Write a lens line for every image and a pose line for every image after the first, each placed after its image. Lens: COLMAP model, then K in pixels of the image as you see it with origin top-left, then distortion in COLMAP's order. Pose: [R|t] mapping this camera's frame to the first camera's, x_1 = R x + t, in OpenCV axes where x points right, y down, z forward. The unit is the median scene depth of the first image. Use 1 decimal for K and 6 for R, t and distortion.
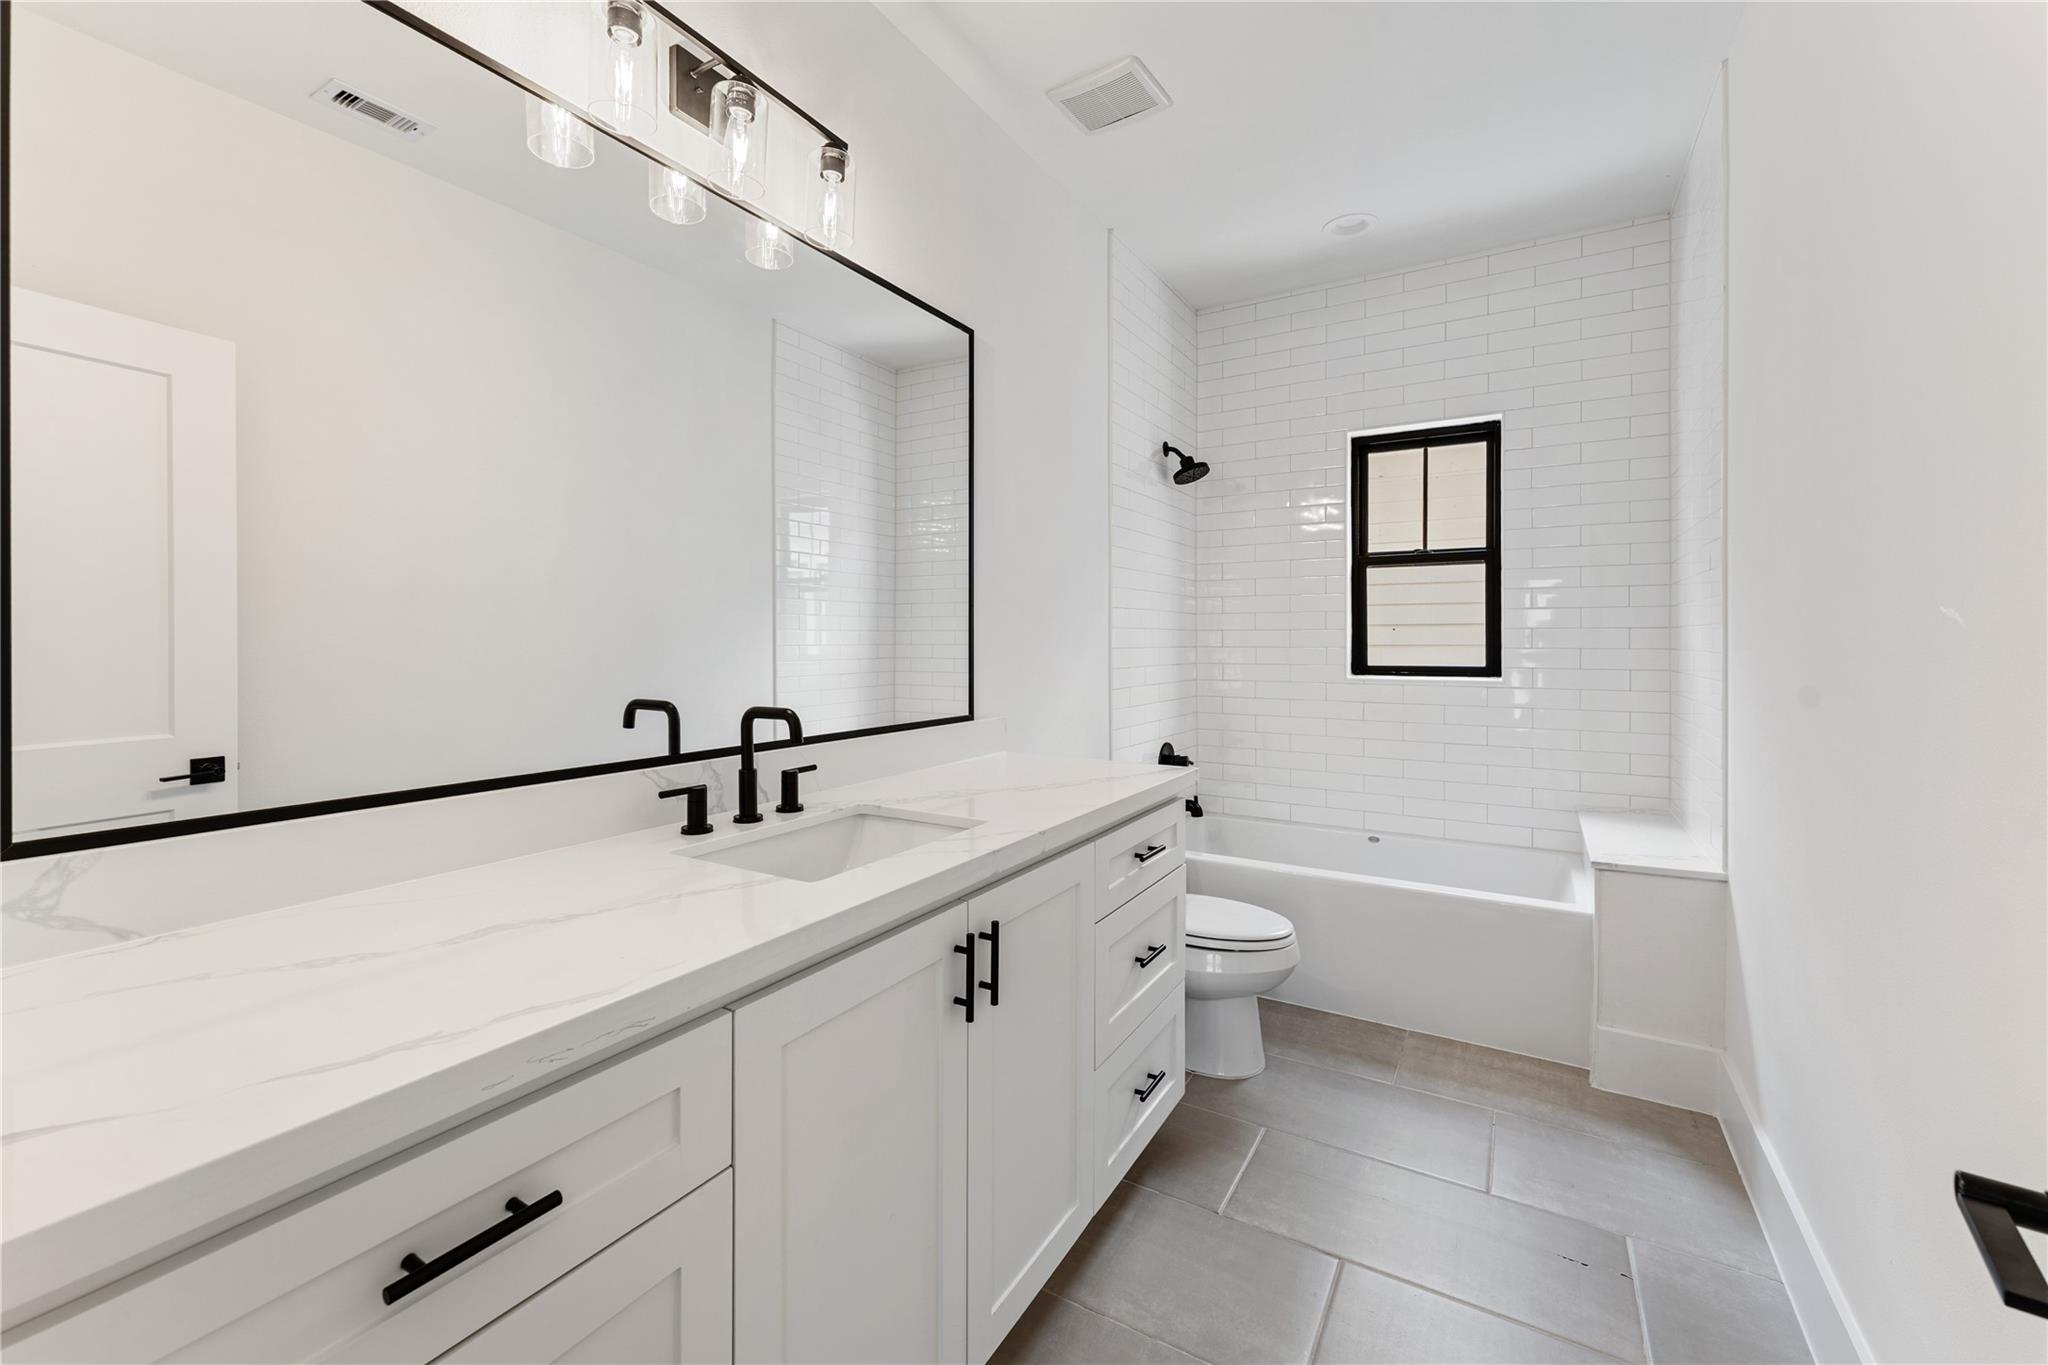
lens RADIAL K [[835.9, 0, 1026.8], [0, 835.9, 645.8], [0, 0, 1]] dist [0.001519, -0.000205]
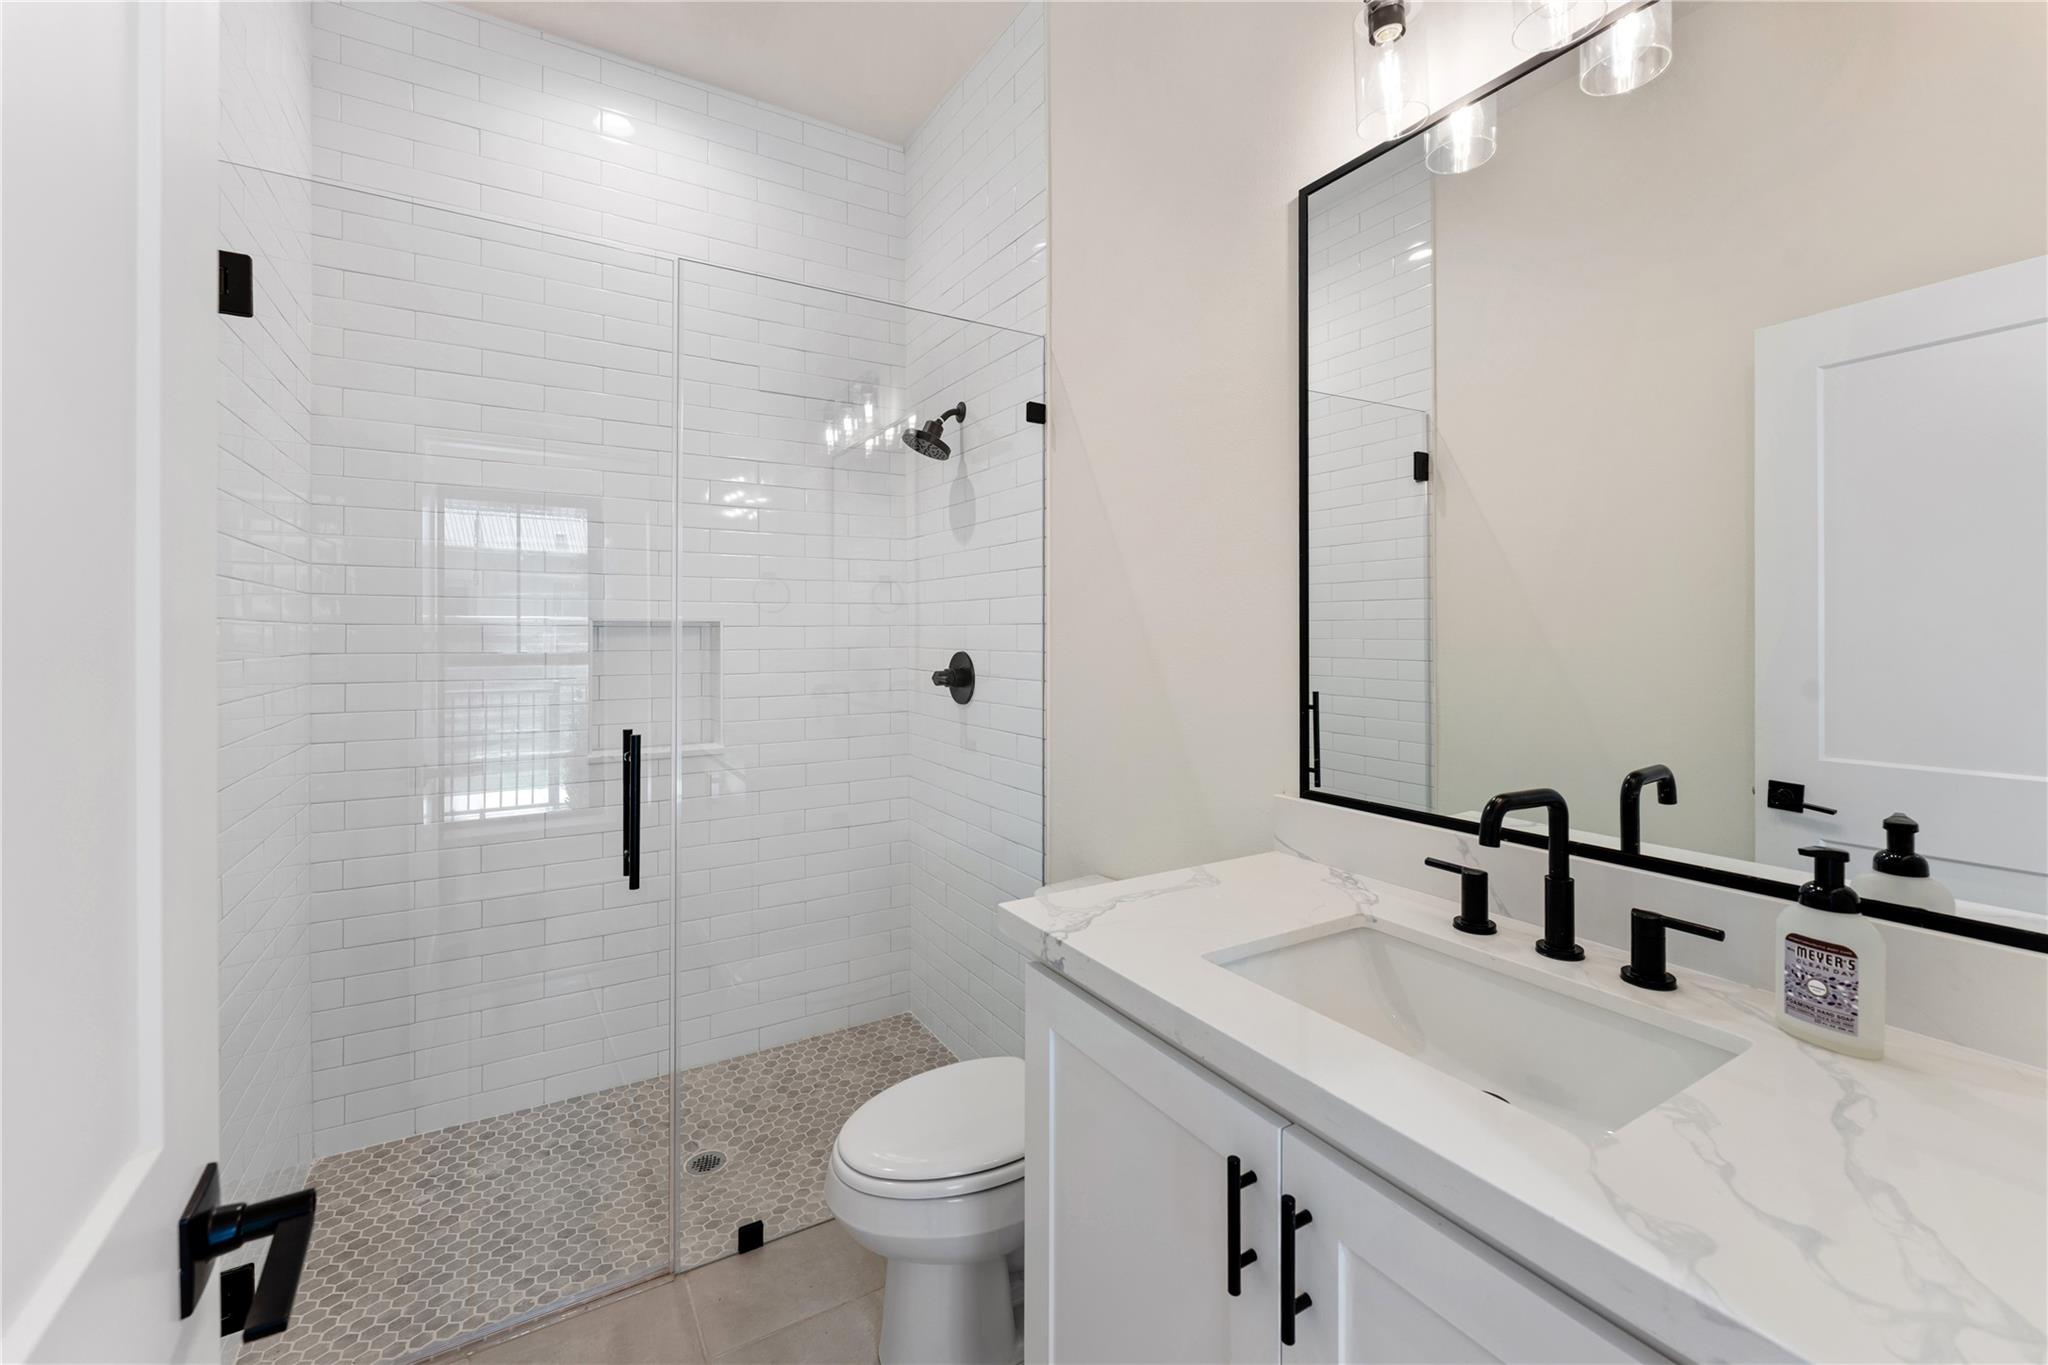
lens RADIAL K [[835.9, 0, 995.6], [0, 835.9, 633.4], [0, 0, 1]] dist [0.001519, -0.000205]
pose [[-0.471275, -0.009754, -0.881932, 0.476708], [-0.009976, 0.999934, -0.005729, -0.040697], [0.881930, 0.006099, -0.471341, 0.918099]]
